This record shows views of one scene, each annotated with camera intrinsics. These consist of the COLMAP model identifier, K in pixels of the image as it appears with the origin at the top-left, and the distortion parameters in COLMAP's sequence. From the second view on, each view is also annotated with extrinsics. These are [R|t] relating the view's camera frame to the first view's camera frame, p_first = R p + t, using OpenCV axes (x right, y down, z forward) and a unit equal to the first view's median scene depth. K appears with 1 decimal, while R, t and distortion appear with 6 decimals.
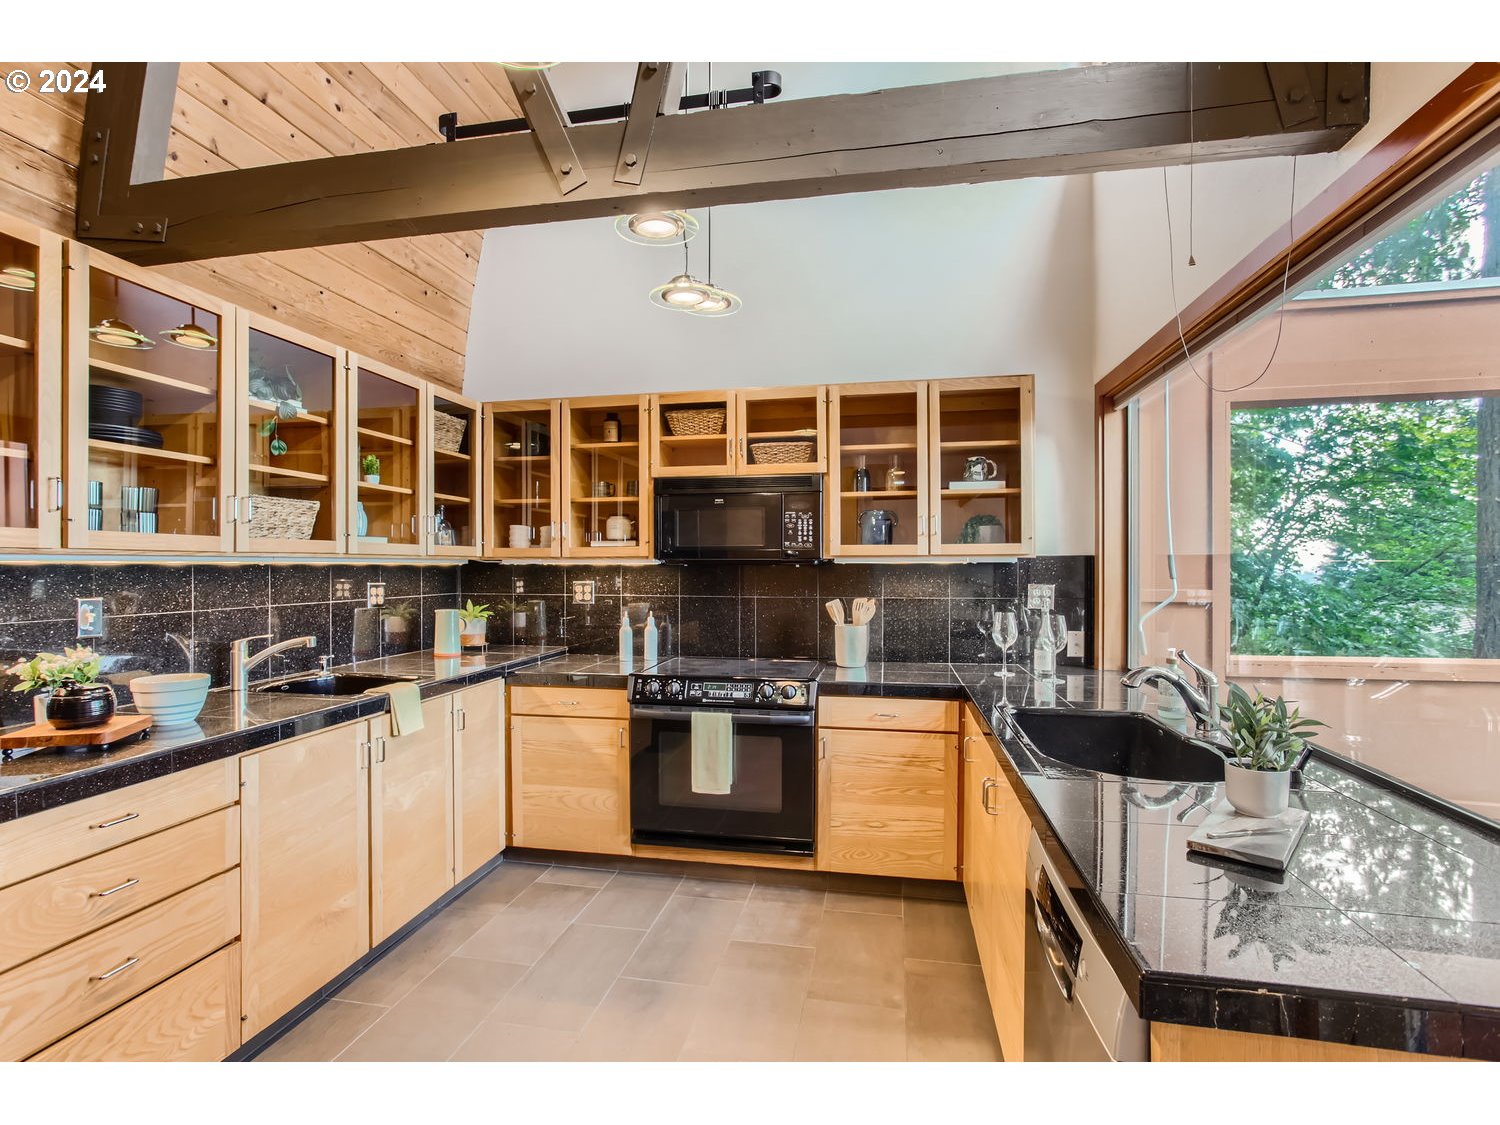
lens RADIAL K [[722.2, 0, 747.9], [0, 722.2, 568.3], [0, 0, 1]] dist [-0.011939, 0.008509]
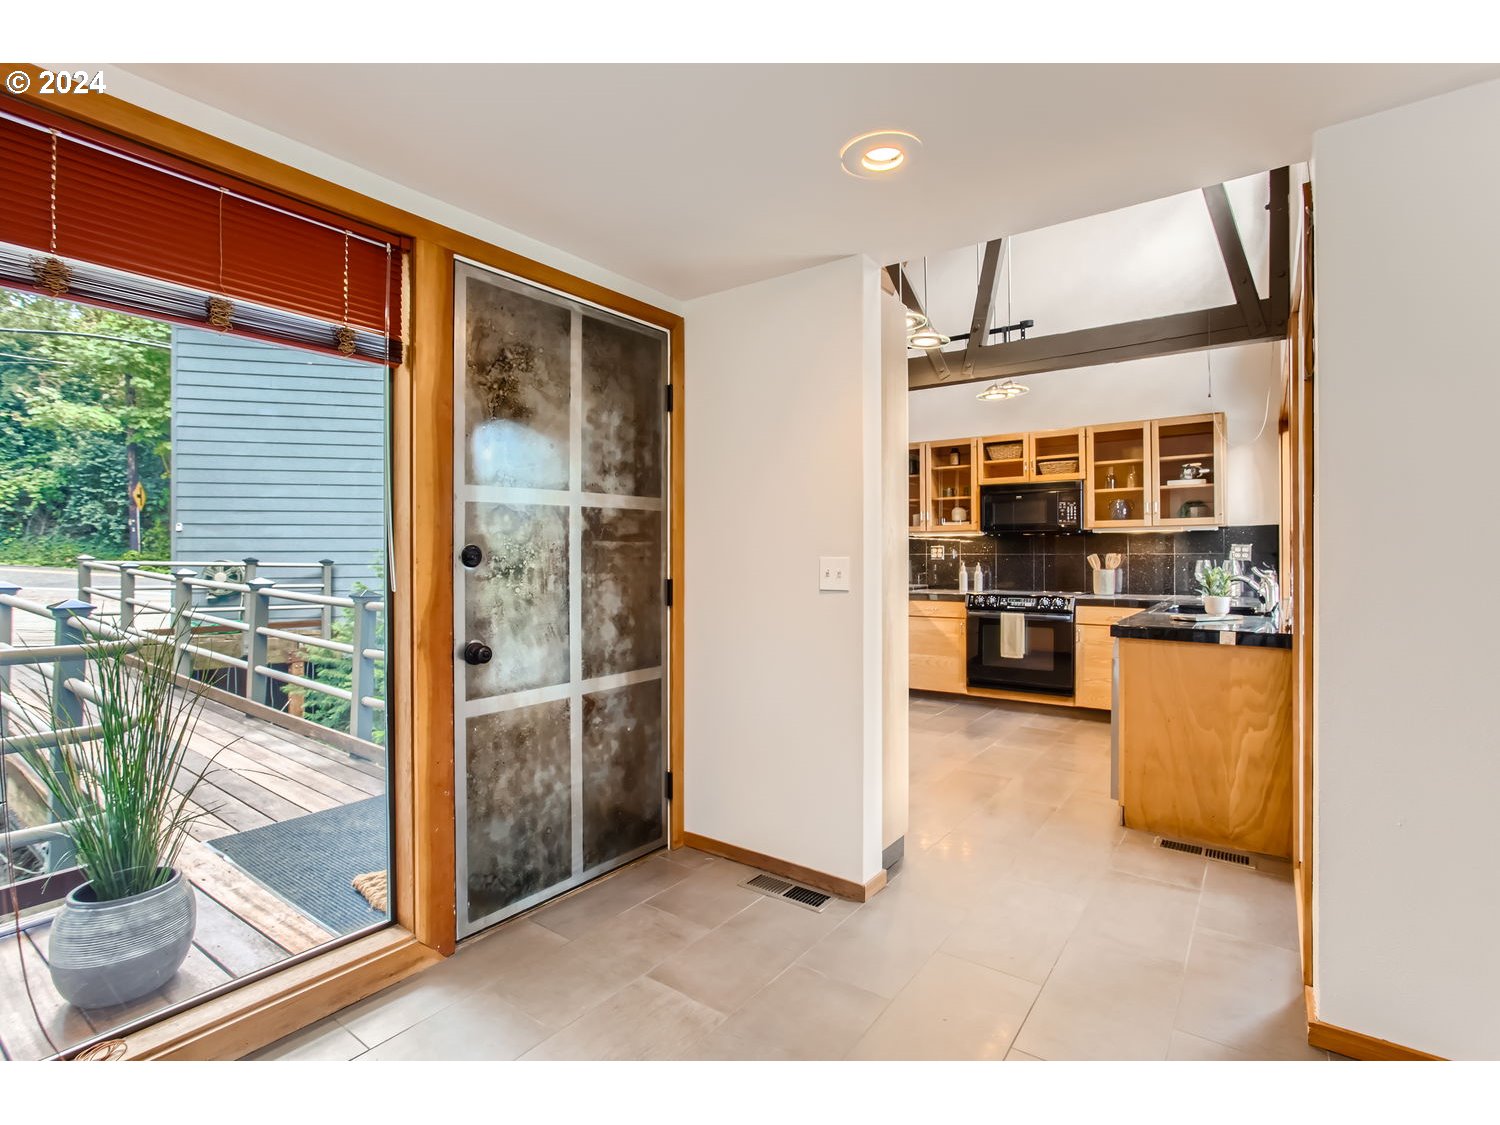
lens RADIAL K [[722.2, 0, 770.2], [0, 722.2, 553.6], [0, 0, 1]] dist [-0.011939, 0.008509]
pose [[0.916315, -0.002708, -0.400449, 0.110417], [0.000173, 0.999980, -0.006366, 0.054864], [0.400458, 0.005764, 0.916297, -0.853388]]
